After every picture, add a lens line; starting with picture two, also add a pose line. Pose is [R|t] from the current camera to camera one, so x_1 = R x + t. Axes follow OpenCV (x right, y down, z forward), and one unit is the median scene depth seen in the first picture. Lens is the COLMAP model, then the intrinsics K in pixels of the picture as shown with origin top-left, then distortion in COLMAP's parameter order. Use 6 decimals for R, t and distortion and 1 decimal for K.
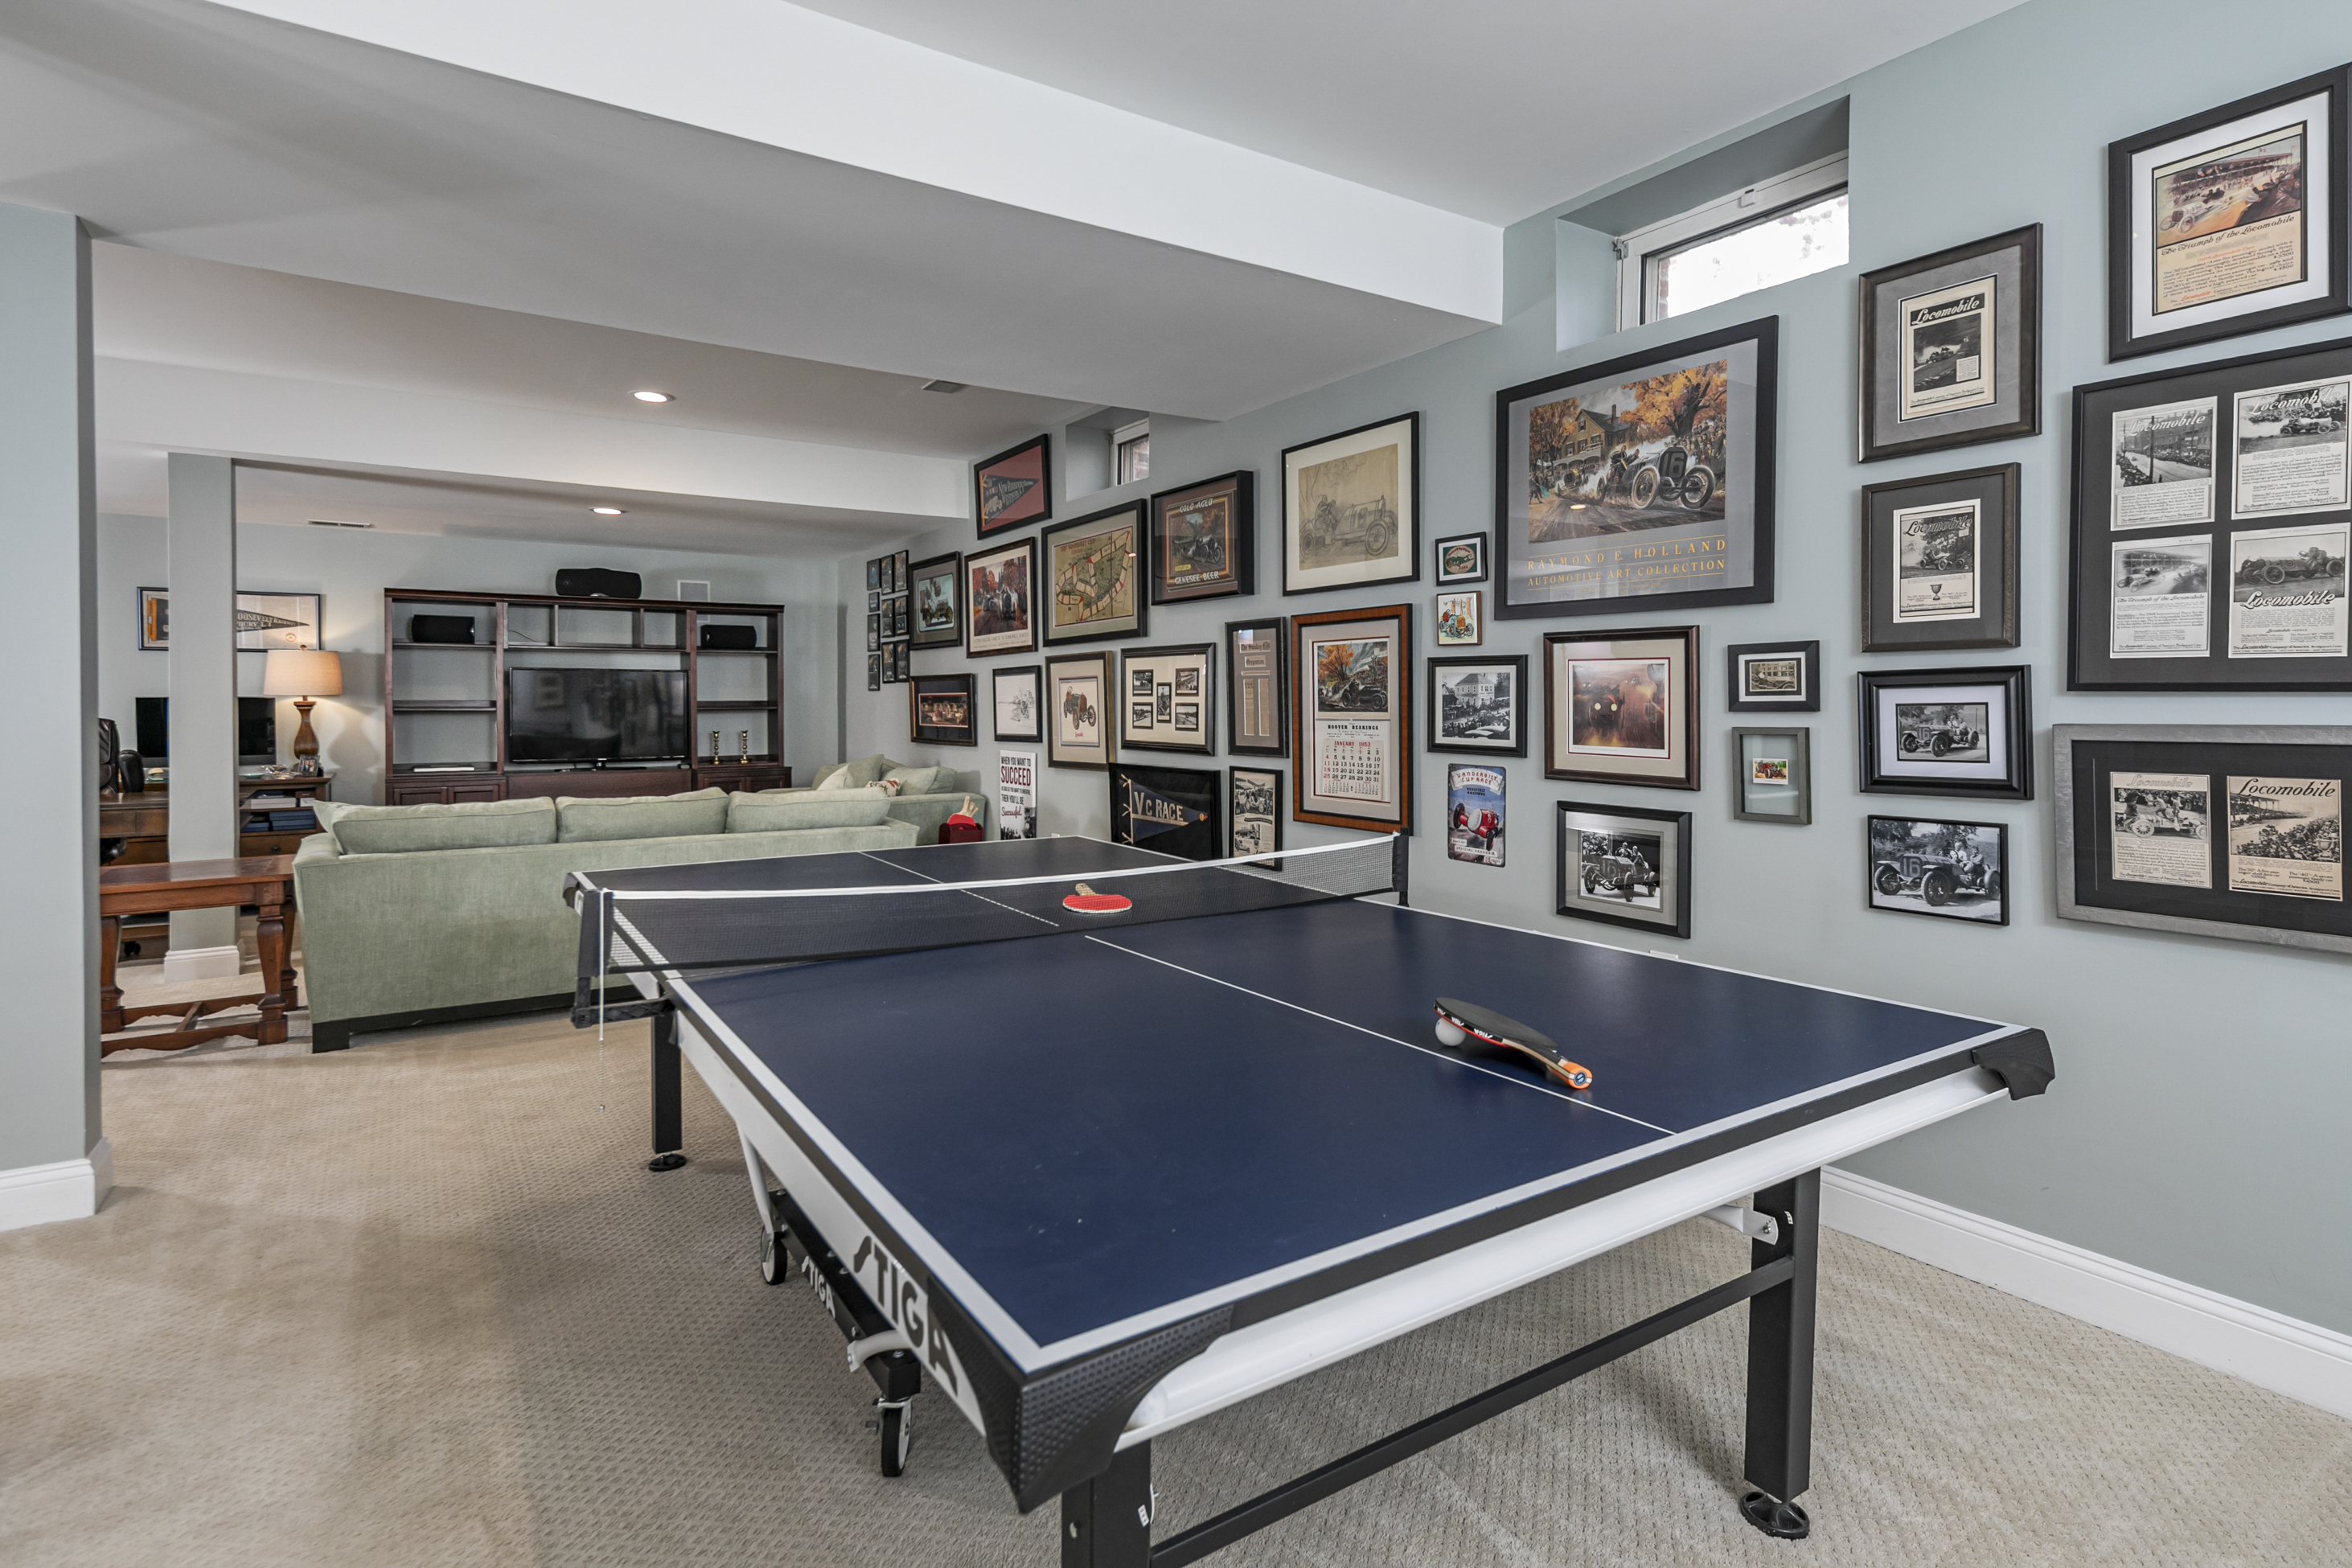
lens RADIAL K [[1149.7, 0, 1126.2], [0, 1149.7, 715.8], [0, 0, 1]] dist [0.003451, 0.000667]
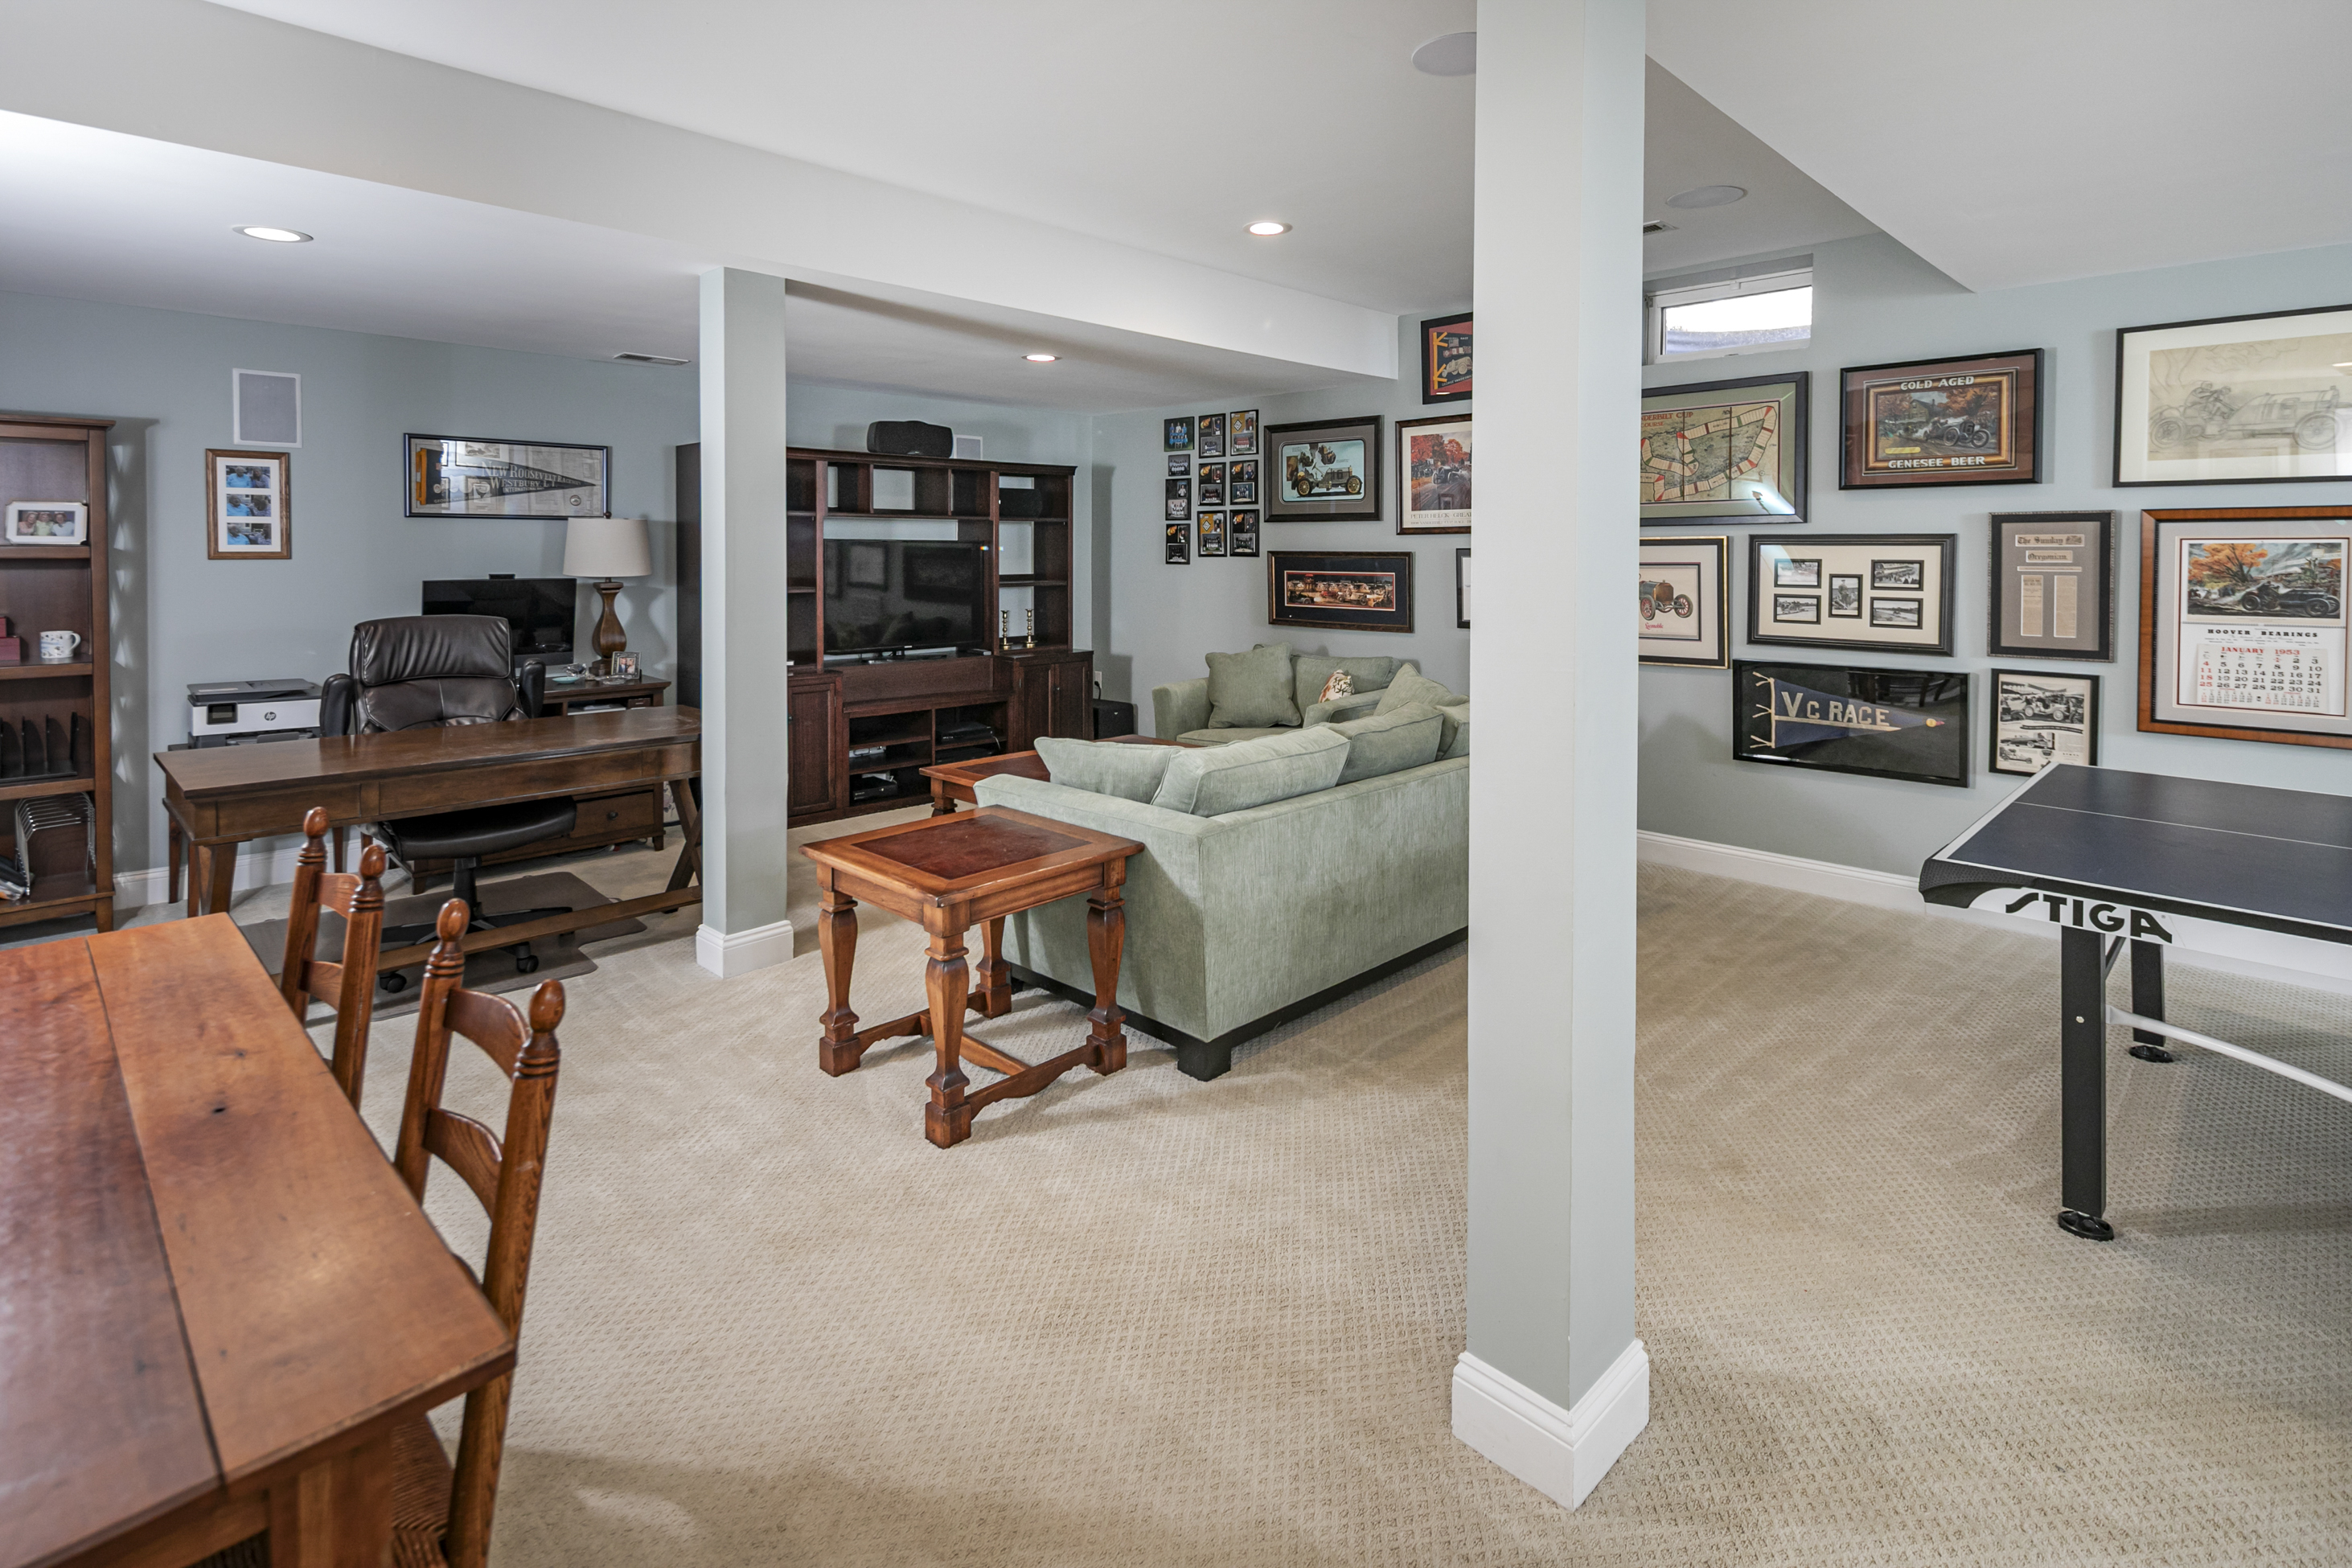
lens RADIAL K [[1149.7, 0, 1122.6], [0, 1149.7, 568.9], [0, 0, 1]] dist [0.003451, 0.000667]
pose [[0.979655, 0.001772, 0.200682, -0.727975], [-0.002314, 0.999994, 0.002470, -0.034412], [-0.200677, -0.002884, 0.979653, 0.220668]]
